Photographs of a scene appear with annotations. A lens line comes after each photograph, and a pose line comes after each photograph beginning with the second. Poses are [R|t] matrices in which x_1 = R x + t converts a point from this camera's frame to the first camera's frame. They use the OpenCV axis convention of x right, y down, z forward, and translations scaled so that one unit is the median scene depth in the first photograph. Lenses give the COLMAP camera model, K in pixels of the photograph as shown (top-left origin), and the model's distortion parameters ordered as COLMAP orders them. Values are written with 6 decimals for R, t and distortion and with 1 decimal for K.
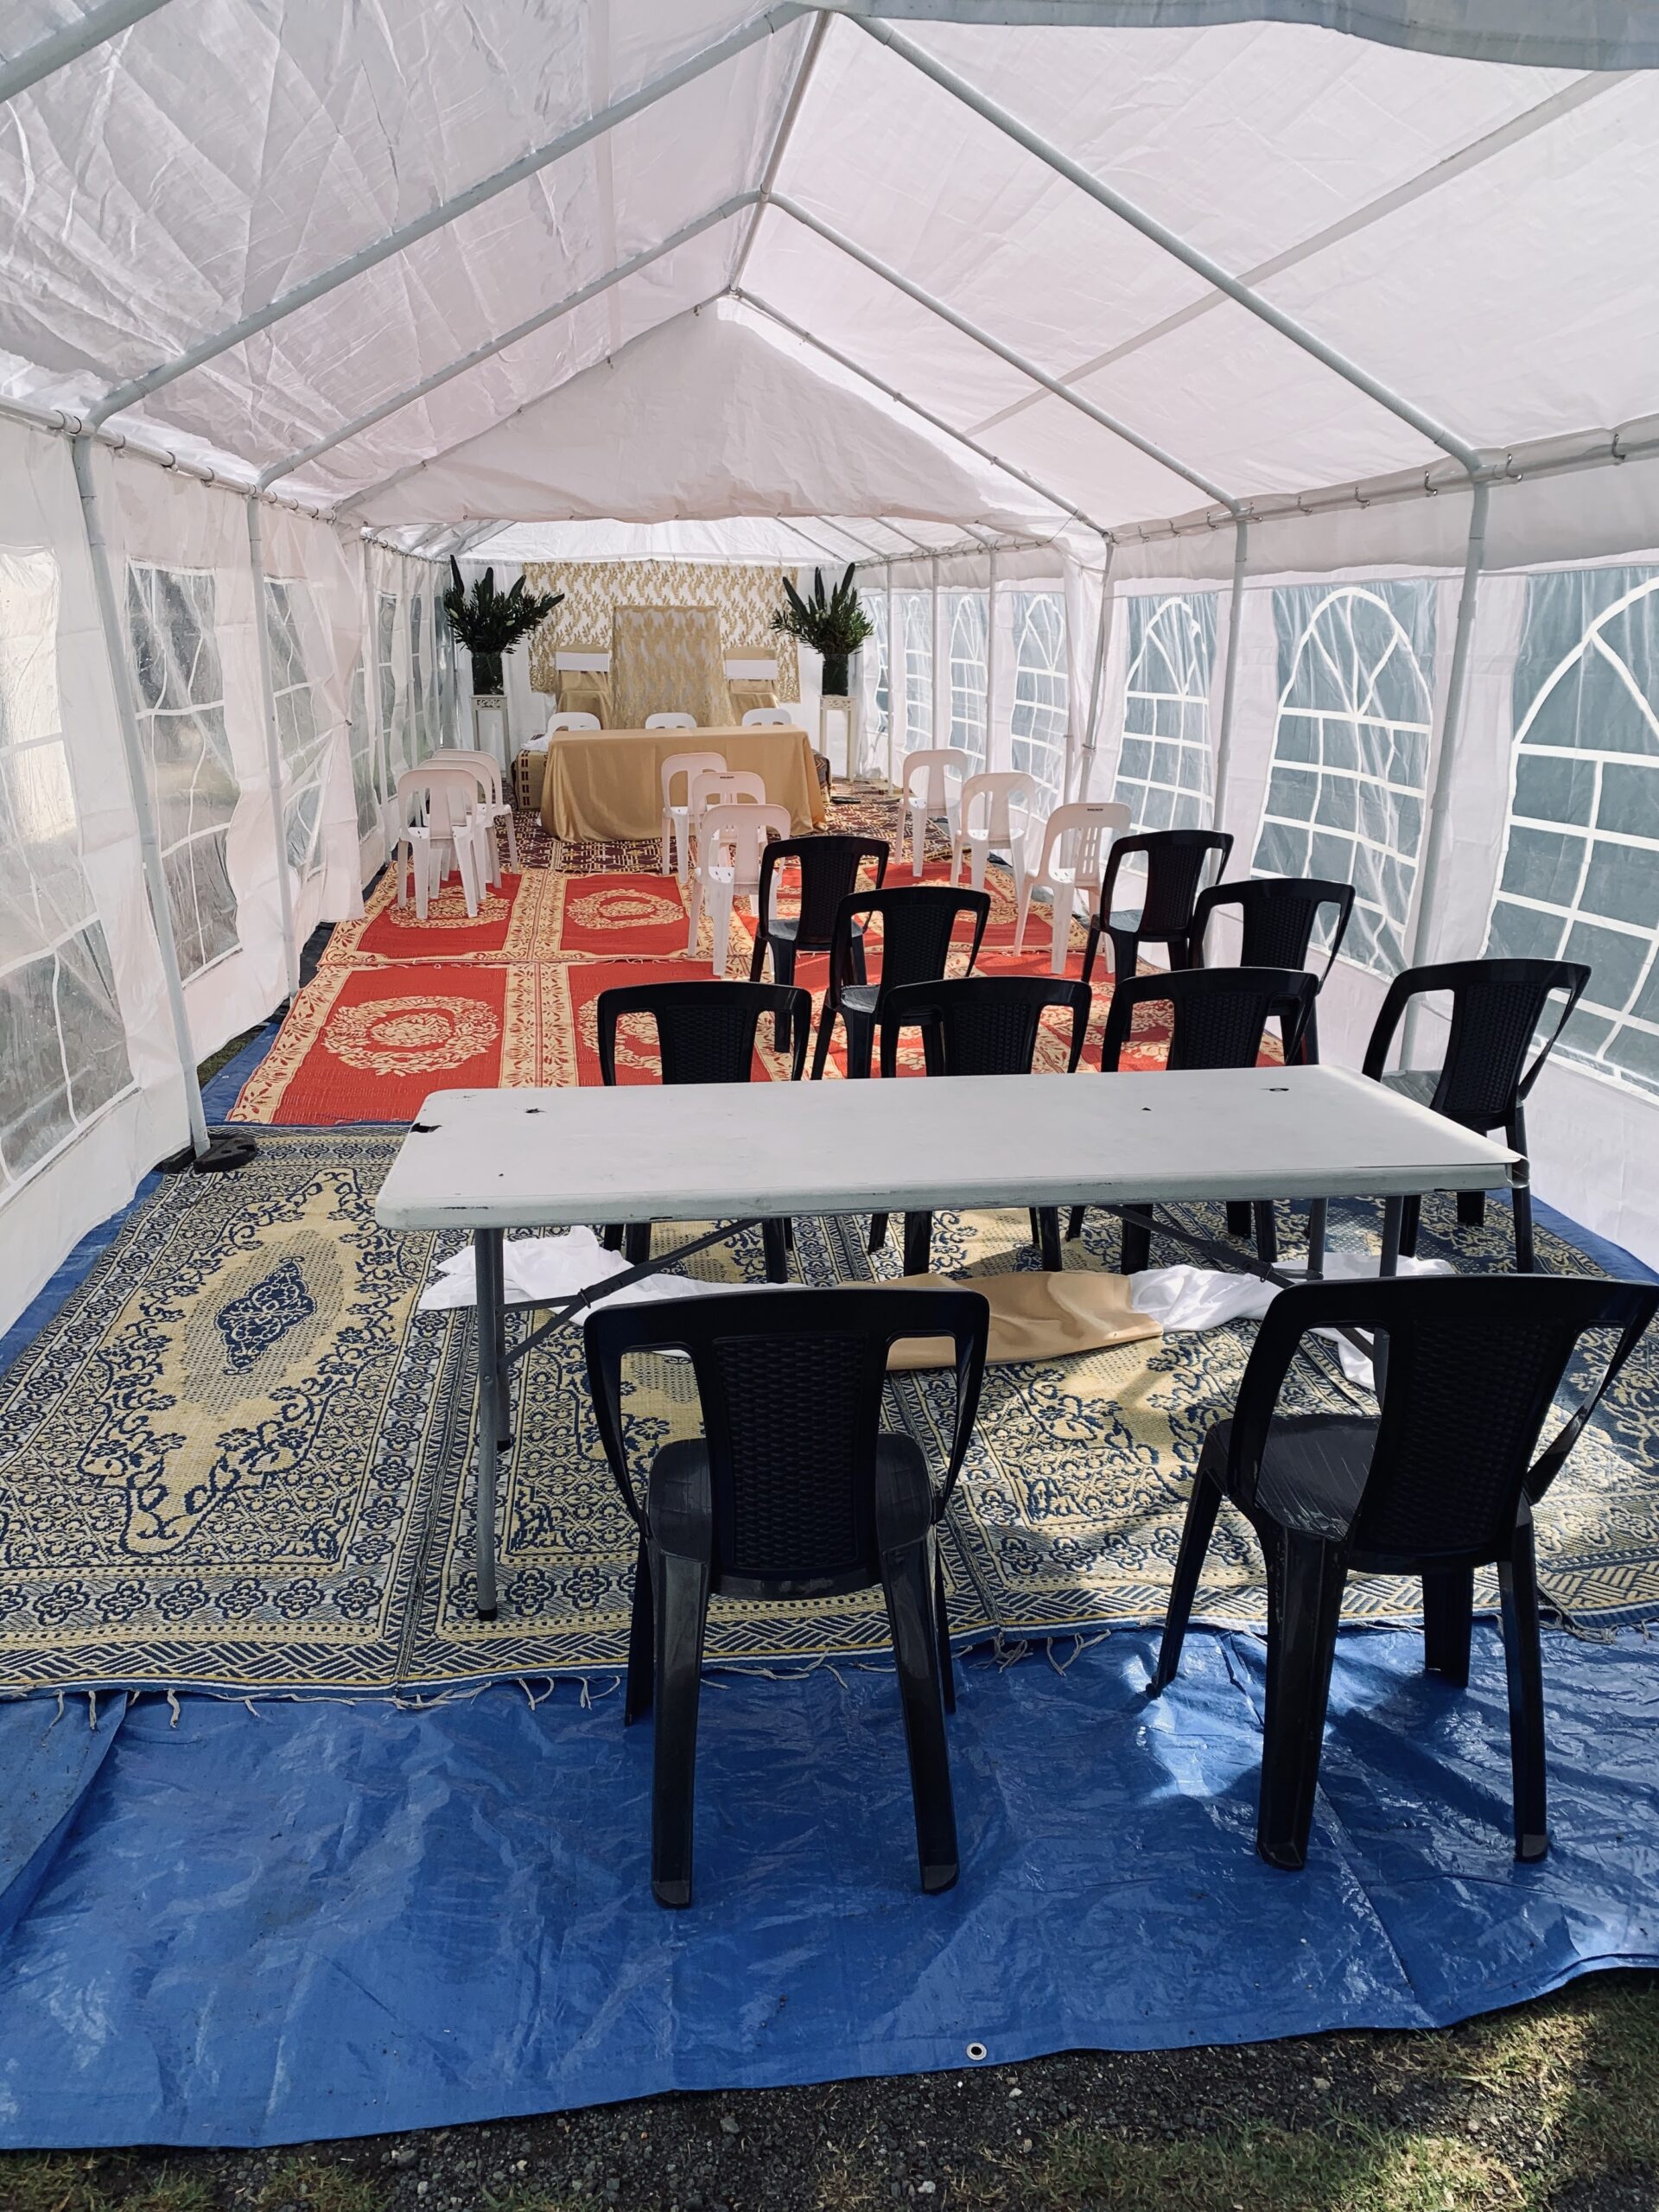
lens RADIAL K [[1698.7, 0, 849.4], [0, 1698.7, 1112.3], [0, 0, 1]] dist [0.035669, -0.032653]
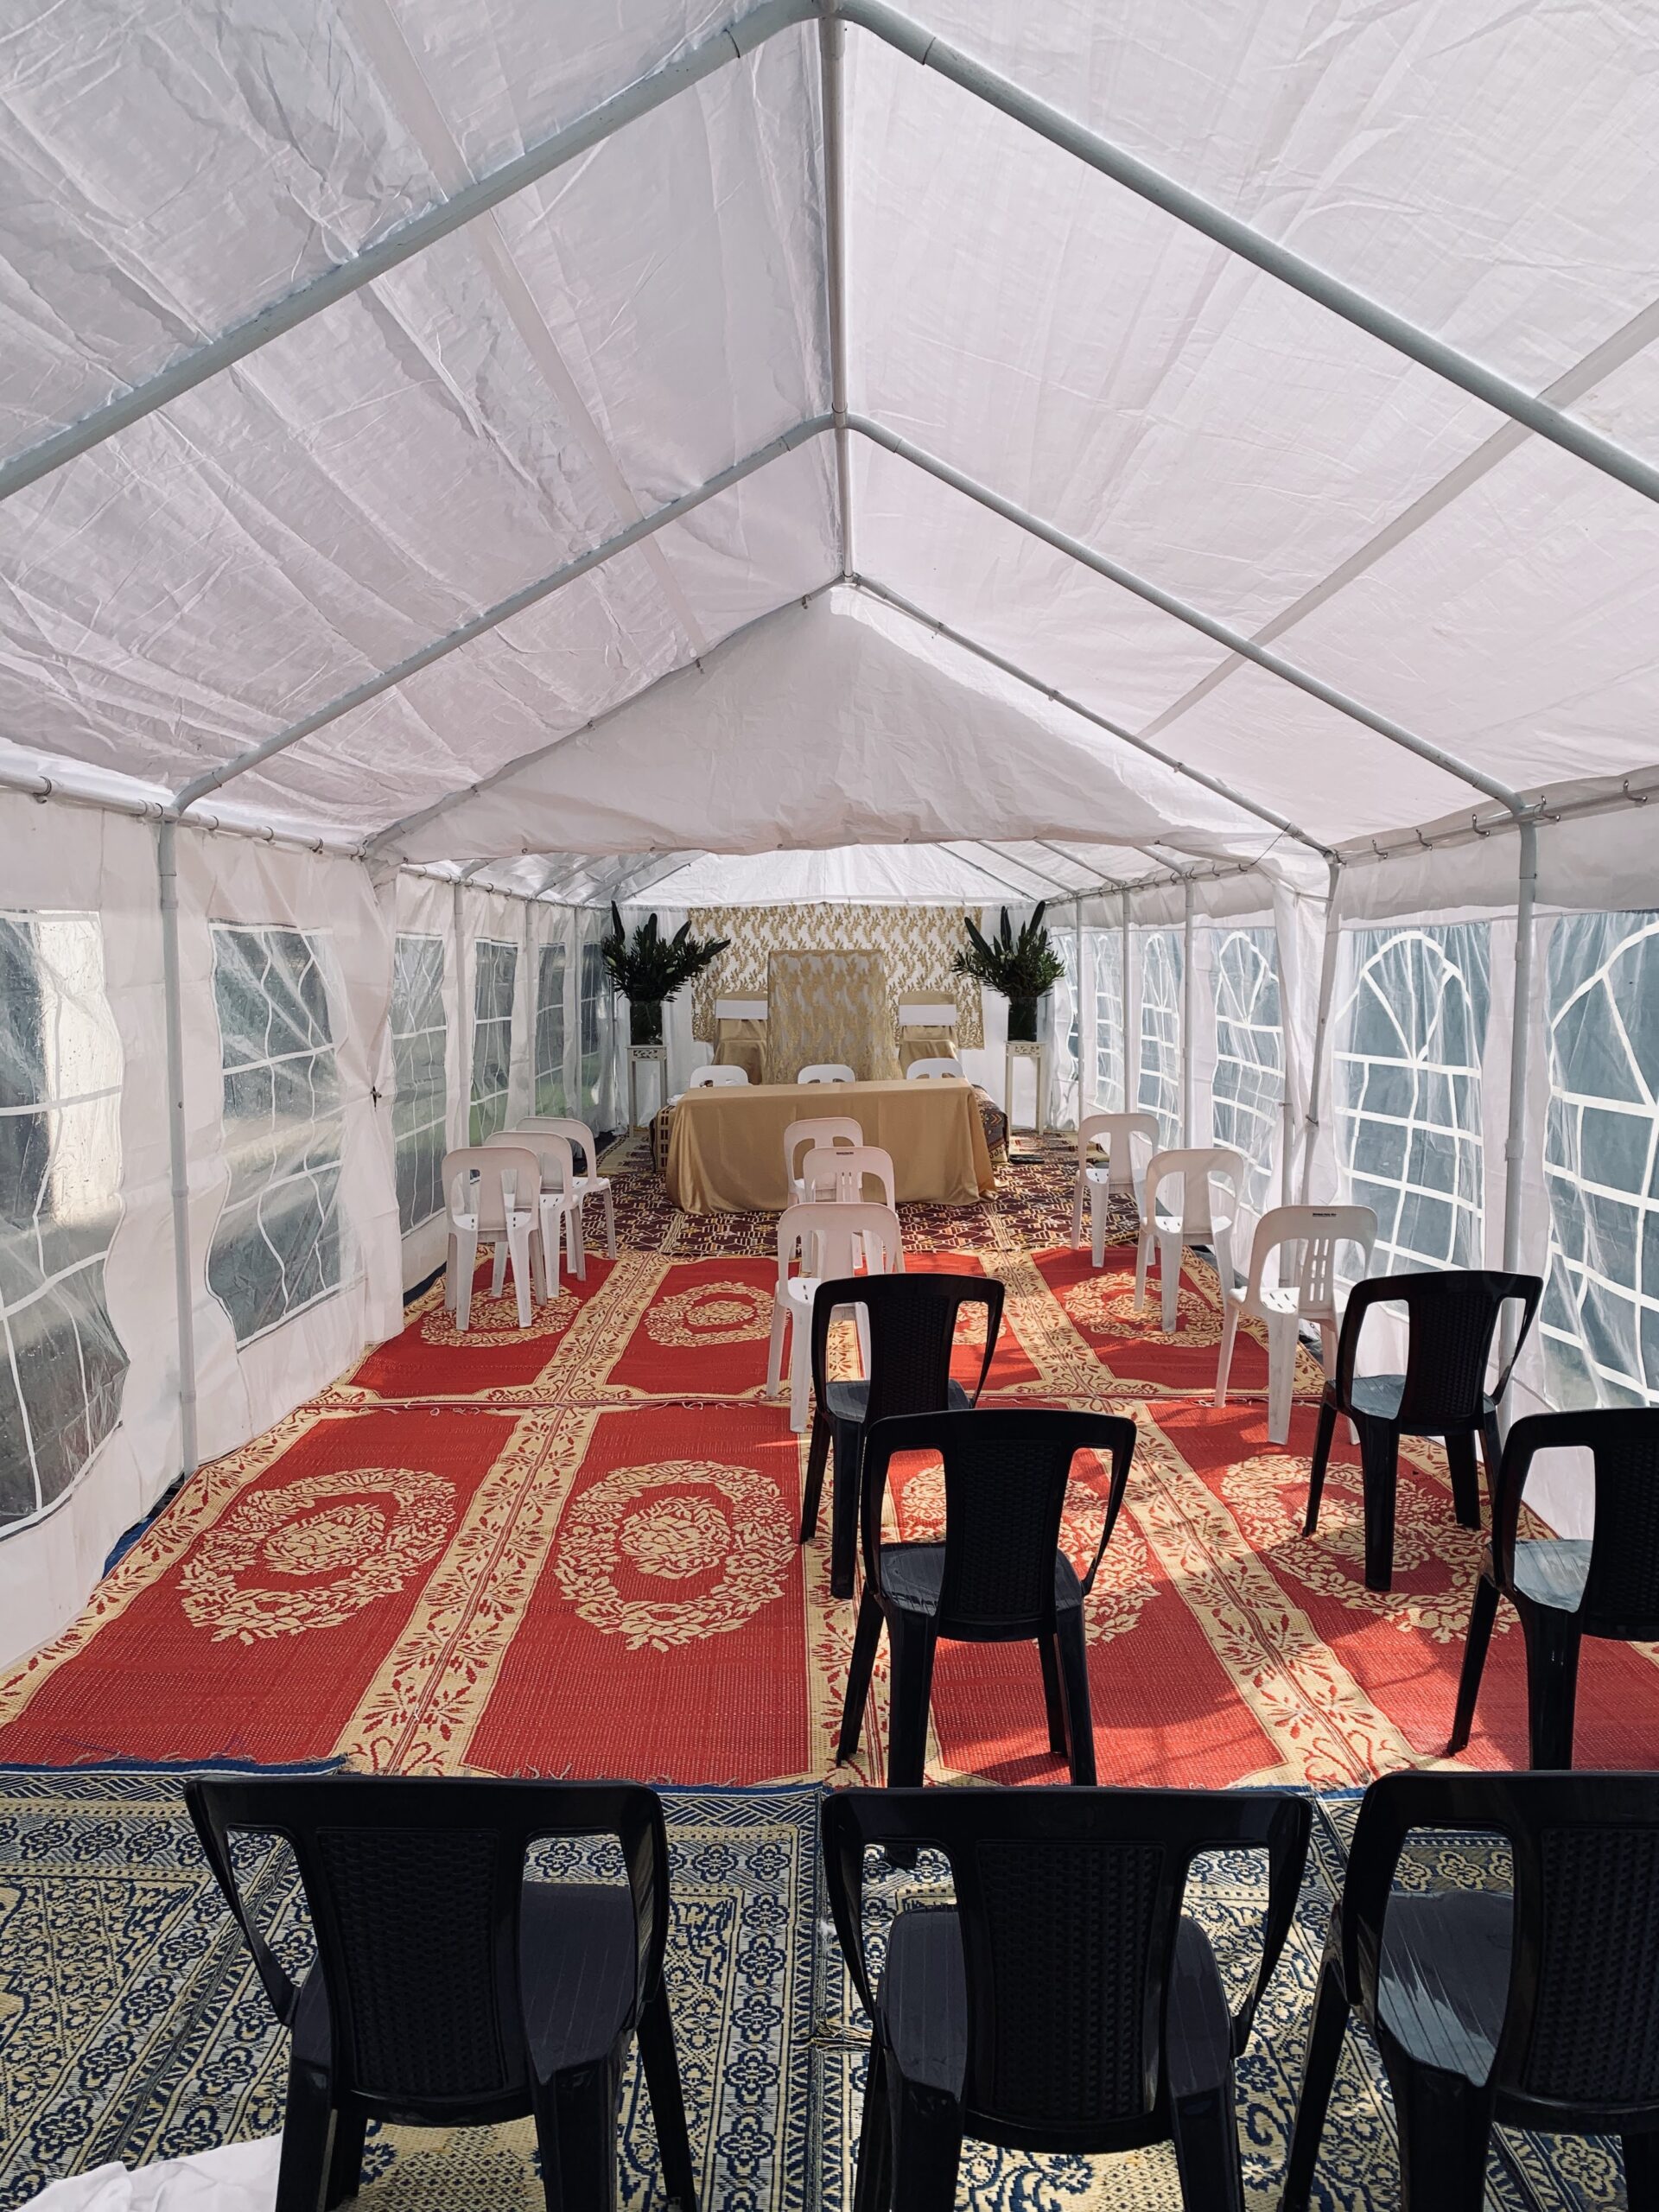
lens RADIAL K [[1698.7, 0, 817.3], [0, 1698.7, 1114.2], [0, 0, 1]] dist [0.035669, -0.032653]
pose [[0.988947, -0.000259, -0.148270, 0.027965], [-0.027979, 0.981707, -0.188329, -0.054895], [0.145606, 0.190396, 0.970849, 0.186256]]
